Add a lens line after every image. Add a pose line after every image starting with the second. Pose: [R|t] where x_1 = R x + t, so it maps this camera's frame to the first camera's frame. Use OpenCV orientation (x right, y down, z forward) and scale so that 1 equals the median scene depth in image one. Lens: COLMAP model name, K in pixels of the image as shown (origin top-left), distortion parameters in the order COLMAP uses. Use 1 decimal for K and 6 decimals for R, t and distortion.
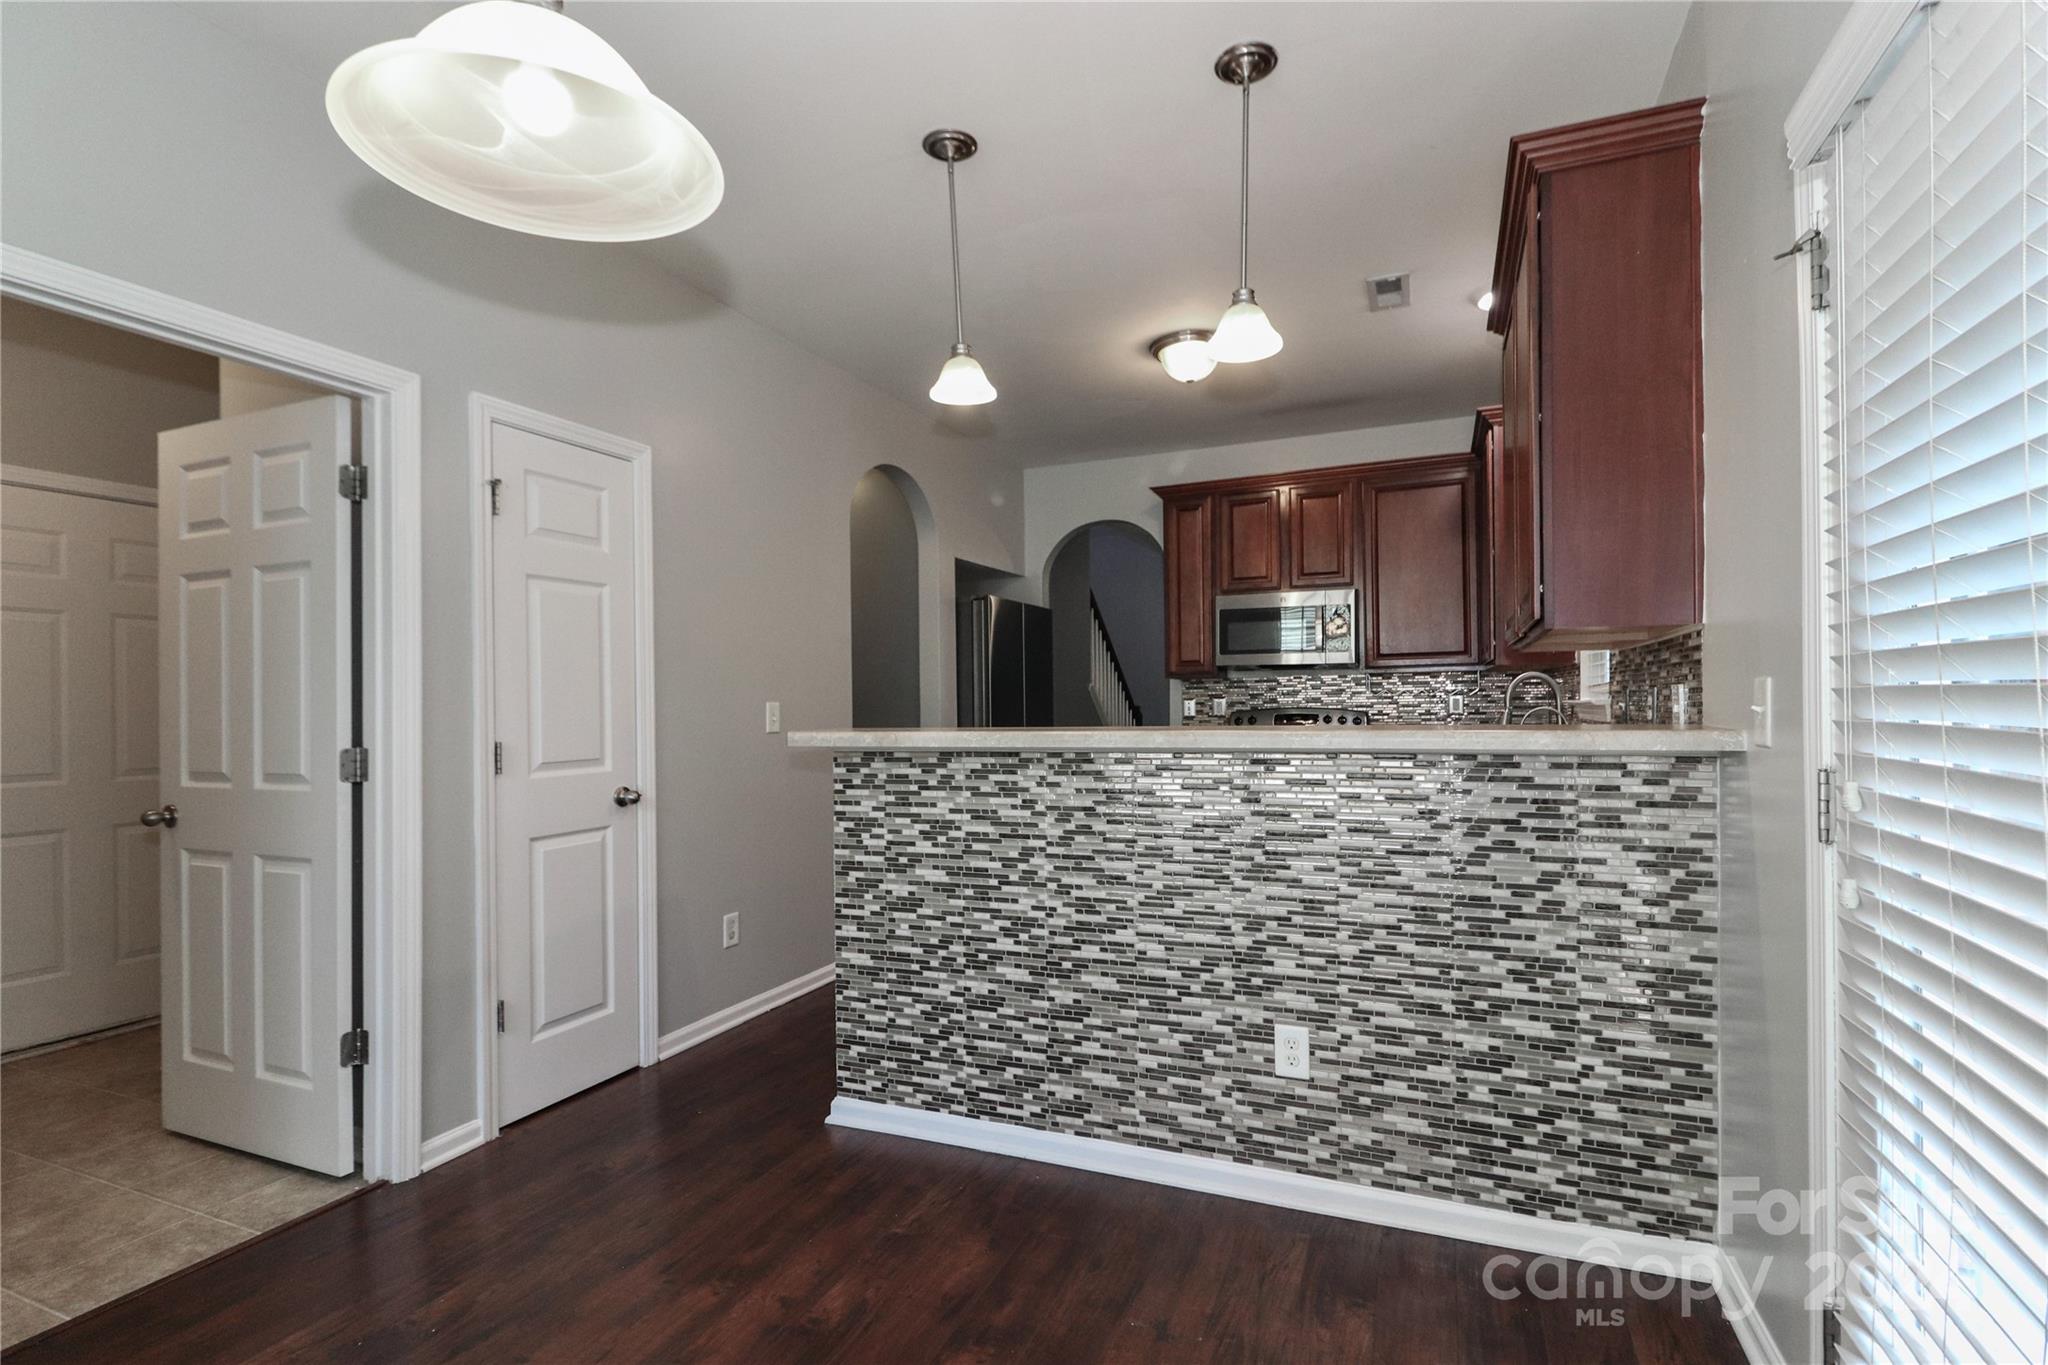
lens RADIAL K [[968.5, 0, 1028.7], [0, 968.5, 700.7], [0, 0, 1]] dist [0.019738, -0.016632]
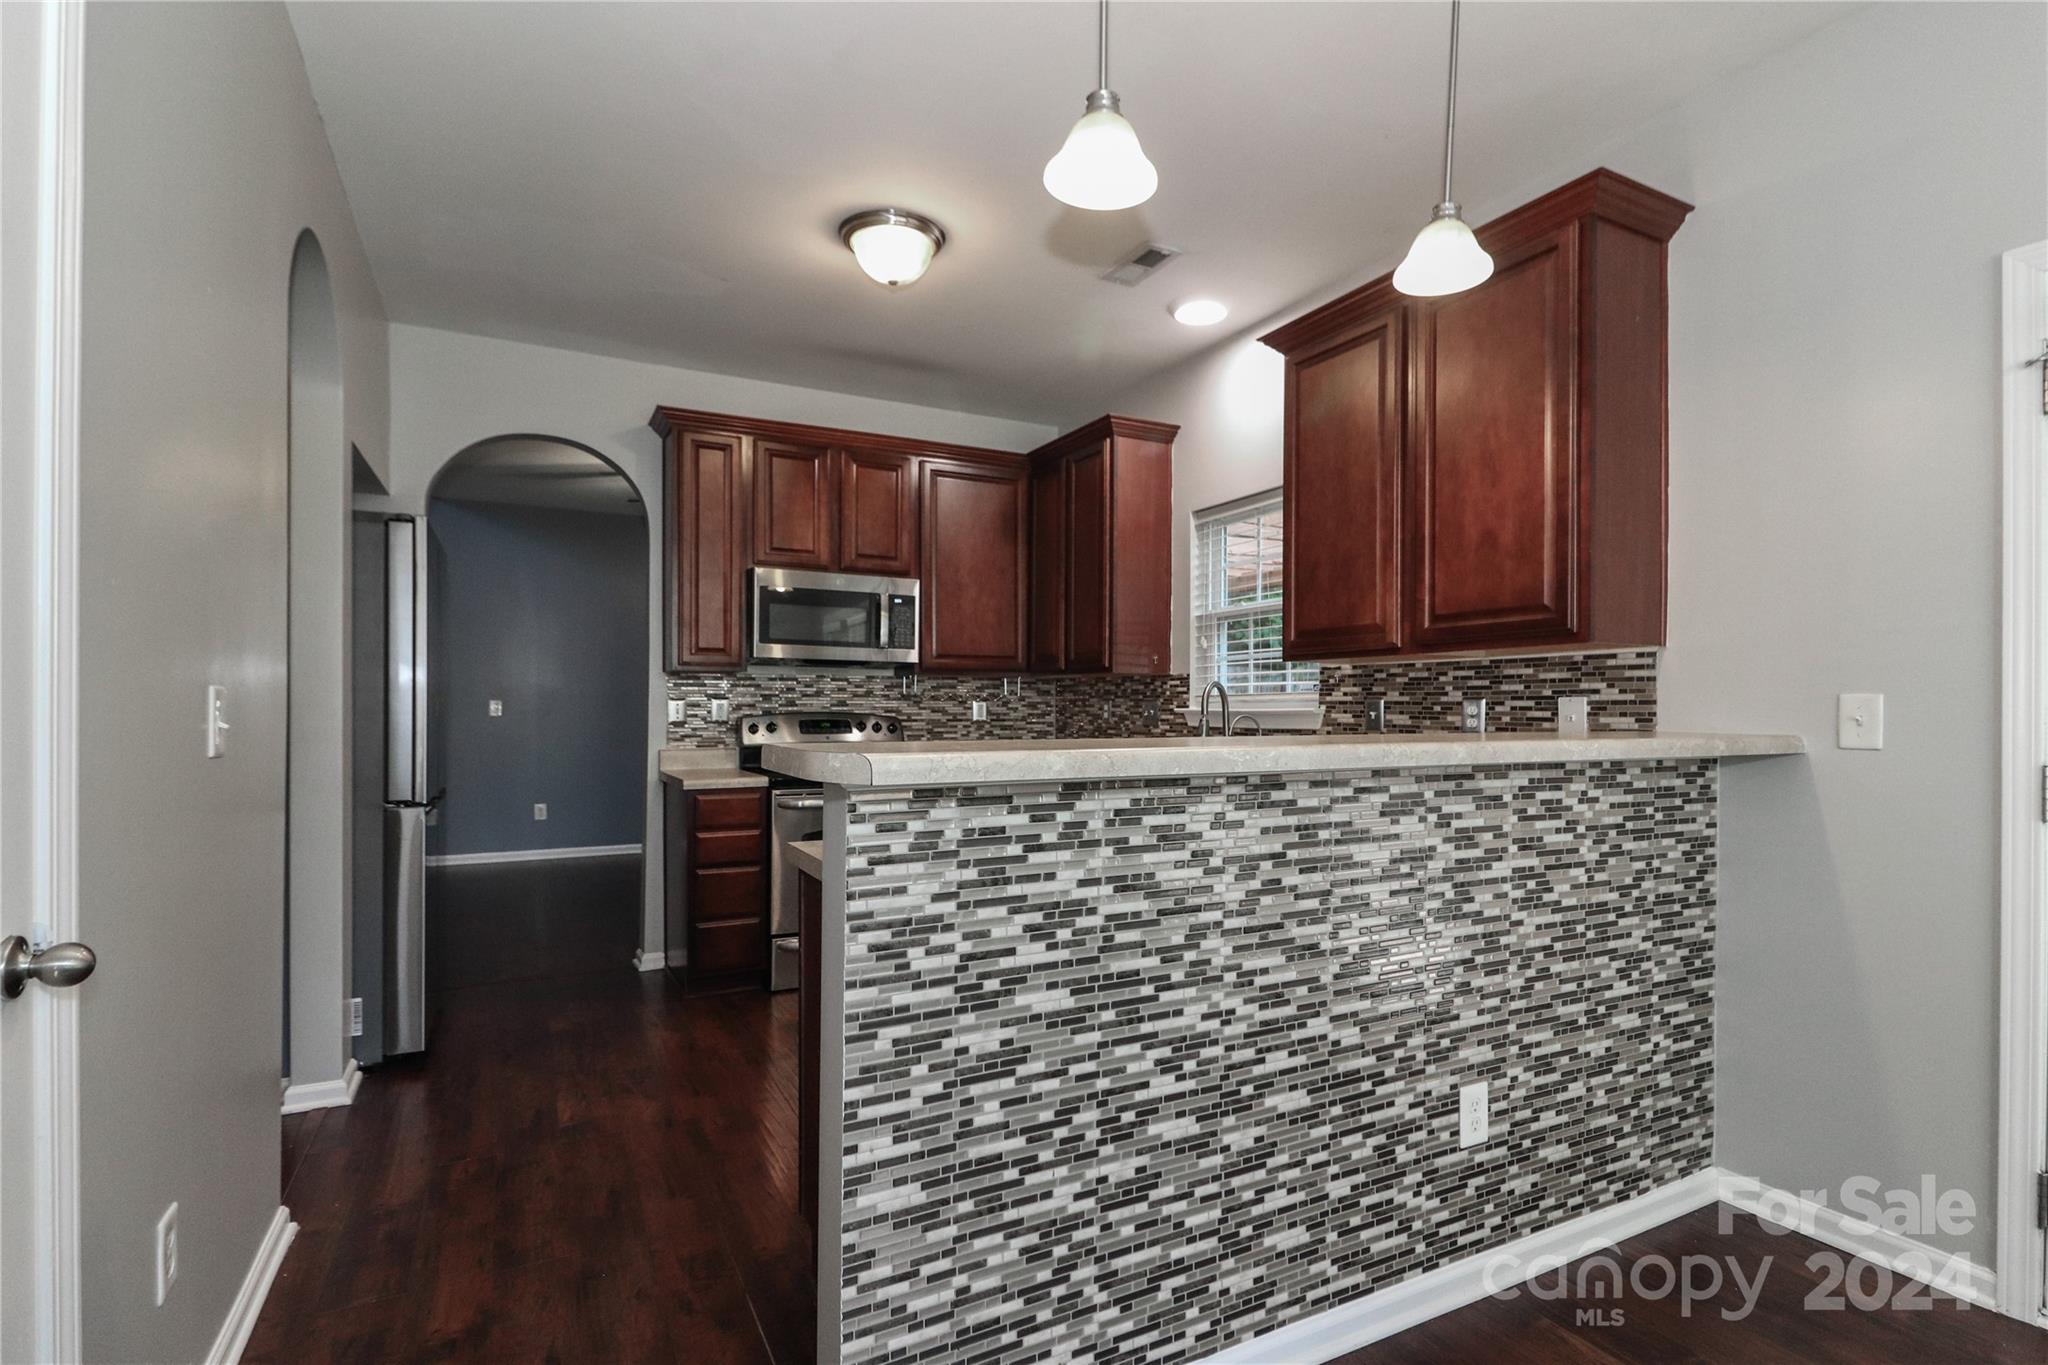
lens RADIAL K [[968.5, 0, 1028.7], [0, 968.5, 700.7], [0, 0, 1]] dist [0.019738, -0.016632]
pose [[0.629716, 0.017751, 0.776622, -0.584734], [-0.018893, 0.999793, -0.007534, 0.009146], [-0.776595, -0.009928, 0.629921, 0.691593]]
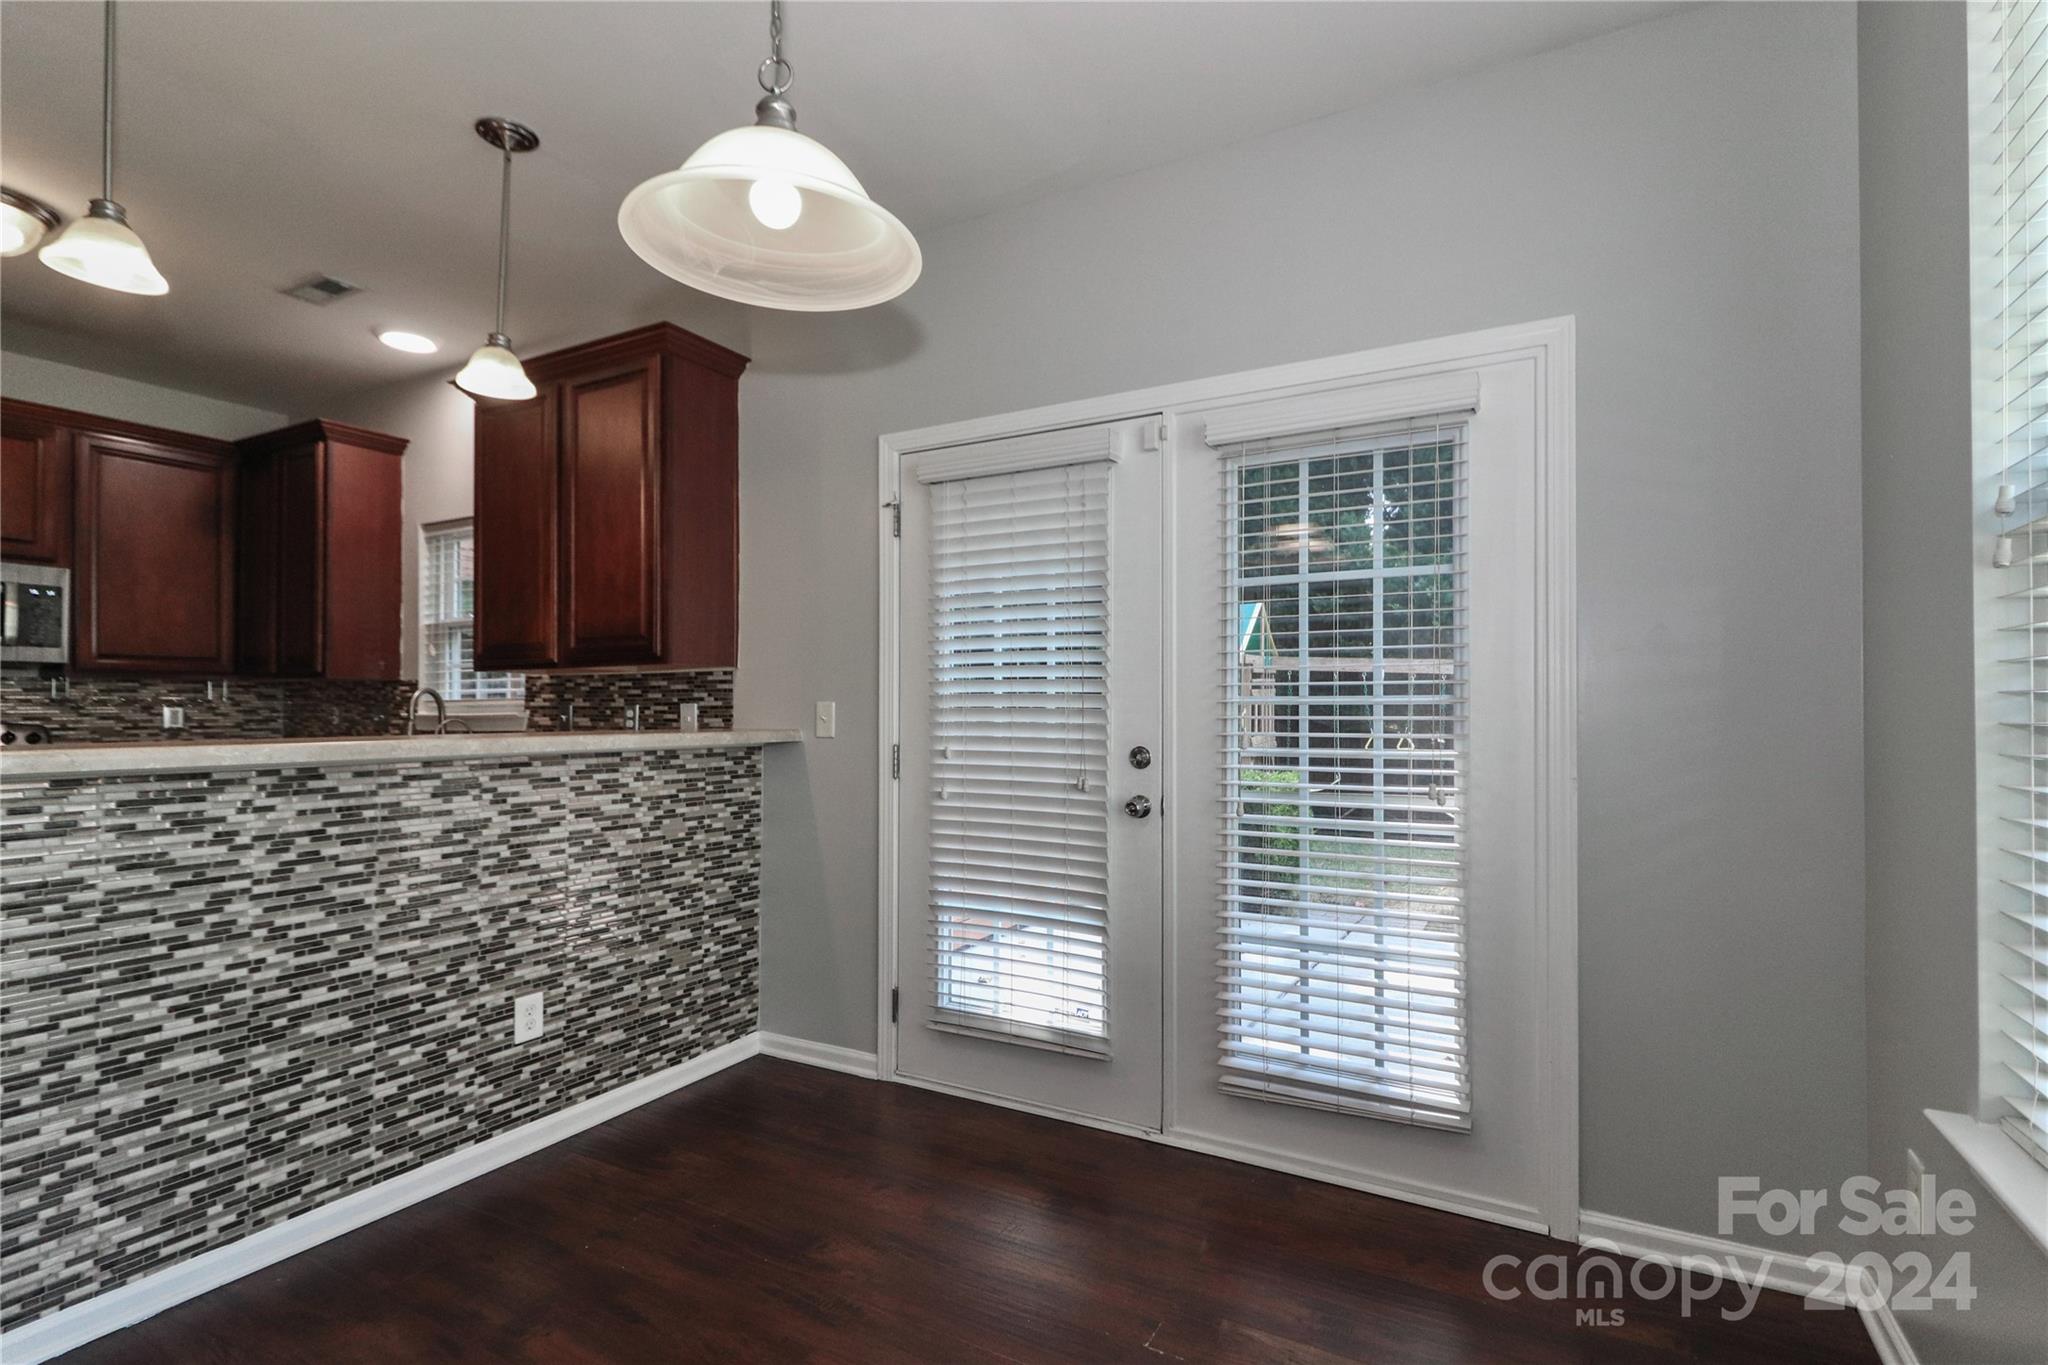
lens RADIAL K [[968.5, 0, 1028.7], [0, 968.5, 700.7], [0, 0, 1]] dist [0.019738, -0.016632]
pose [[0.100127, 0.019950, 0.994775, -0.735232], [-0.010724, 0.999763, -0.018970, 0.003577], [-0.994917, -0.008769, 0.100317, 0.273597]]
